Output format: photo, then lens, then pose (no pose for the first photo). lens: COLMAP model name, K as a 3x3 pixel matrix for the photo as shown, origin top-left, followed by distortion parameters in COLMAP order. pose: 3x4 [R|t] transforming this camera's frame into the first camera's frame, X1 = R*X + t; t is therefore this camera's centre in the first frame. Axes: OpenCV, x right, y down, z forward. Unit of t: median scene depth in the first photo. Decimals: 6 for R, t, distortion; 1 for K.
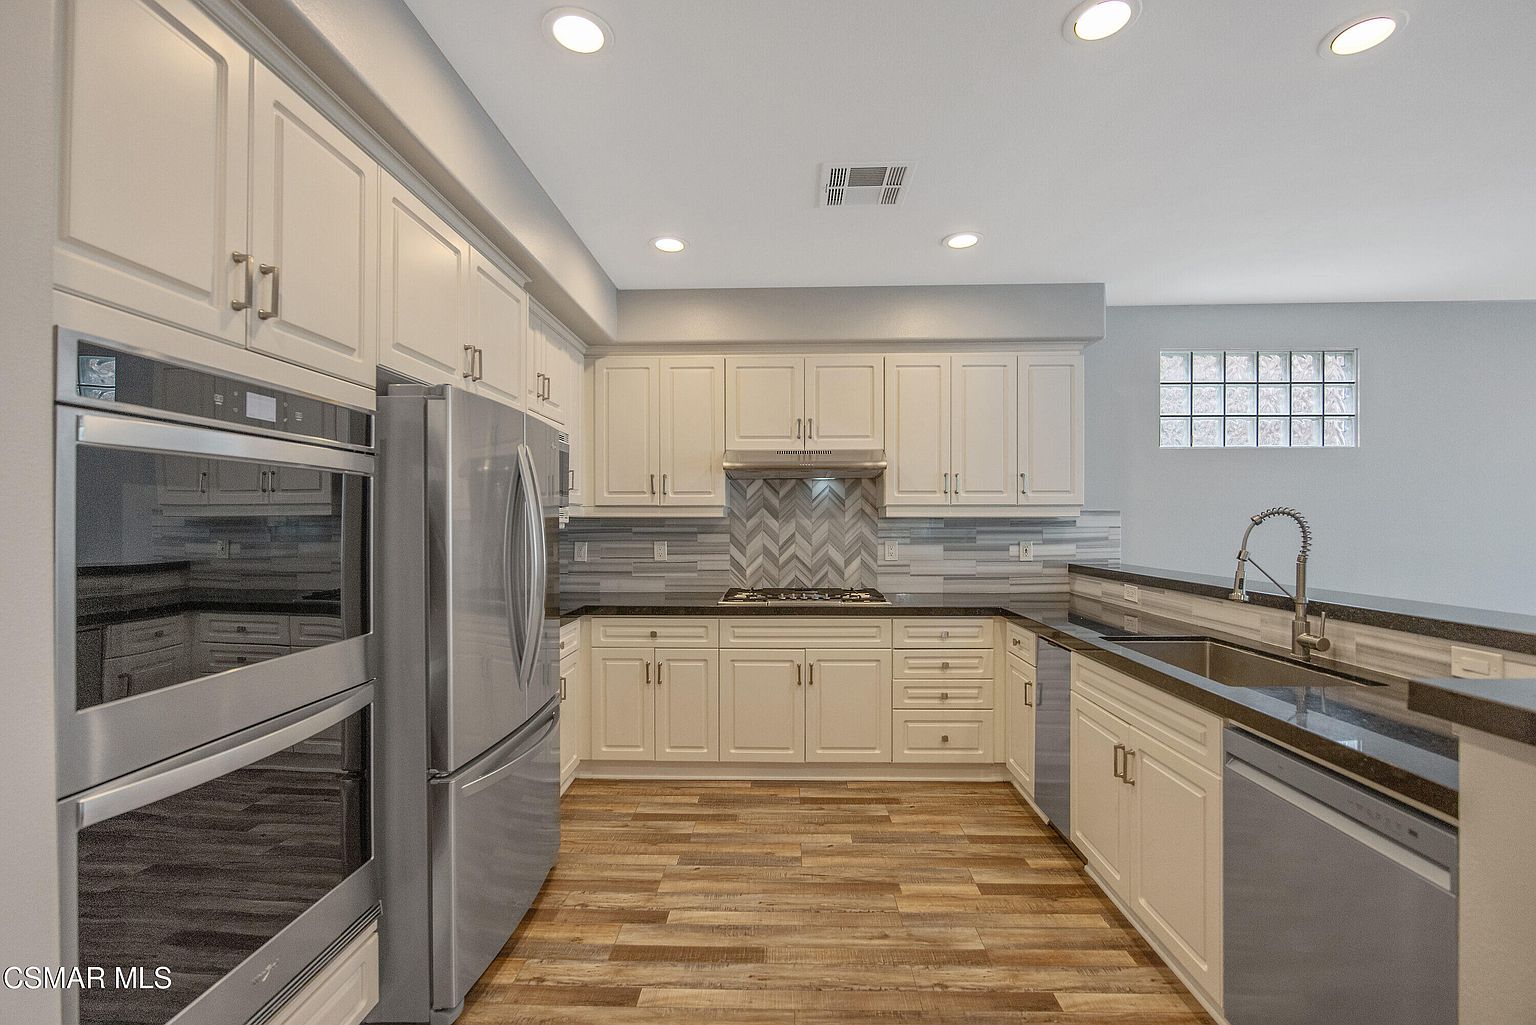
lens RADIAL K [[644.3, 0, 772.4], [0, 644.3, 523.0], [0, 0, 1]] dist [-0.006266, -0.000052]
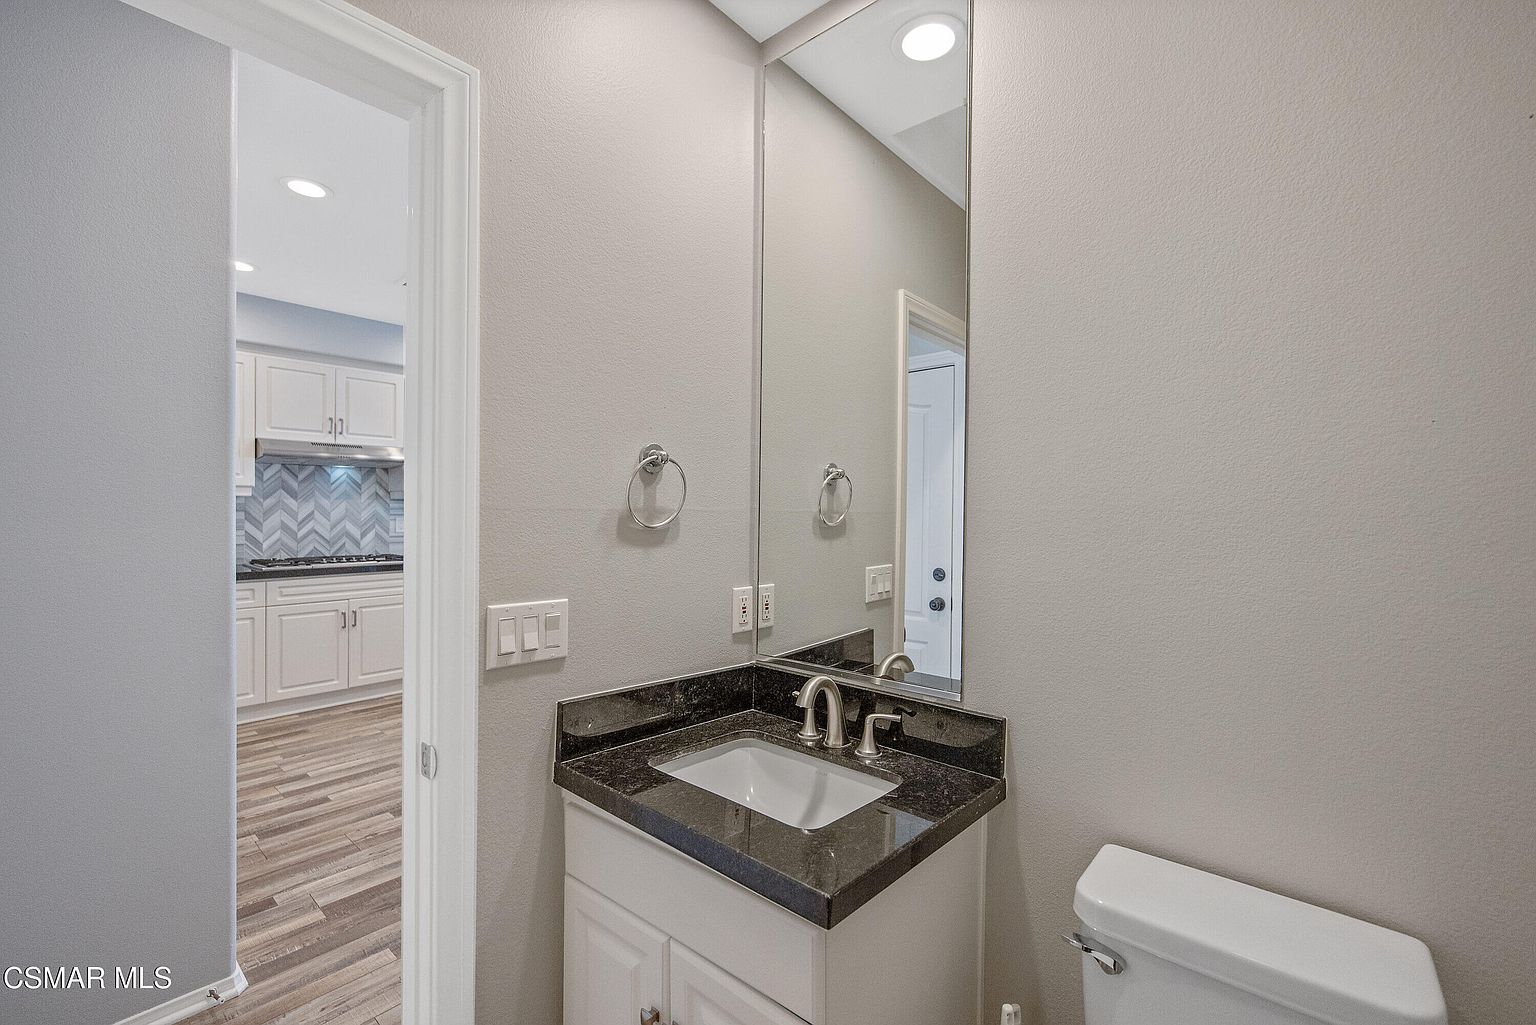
lens RADIAL K [[644.3, 0, 767.6], [0, 644.3, 514.2], [0, 0, 1]] dist [-0.006266, -0.000052]
pose [[0.631327, 0.000038, 0.775516, -0.353939], [-0.004881, 0.999980, 0.003925, 0.012907], [-0.775501, -0.006264, 0.631315, -0.390802]]
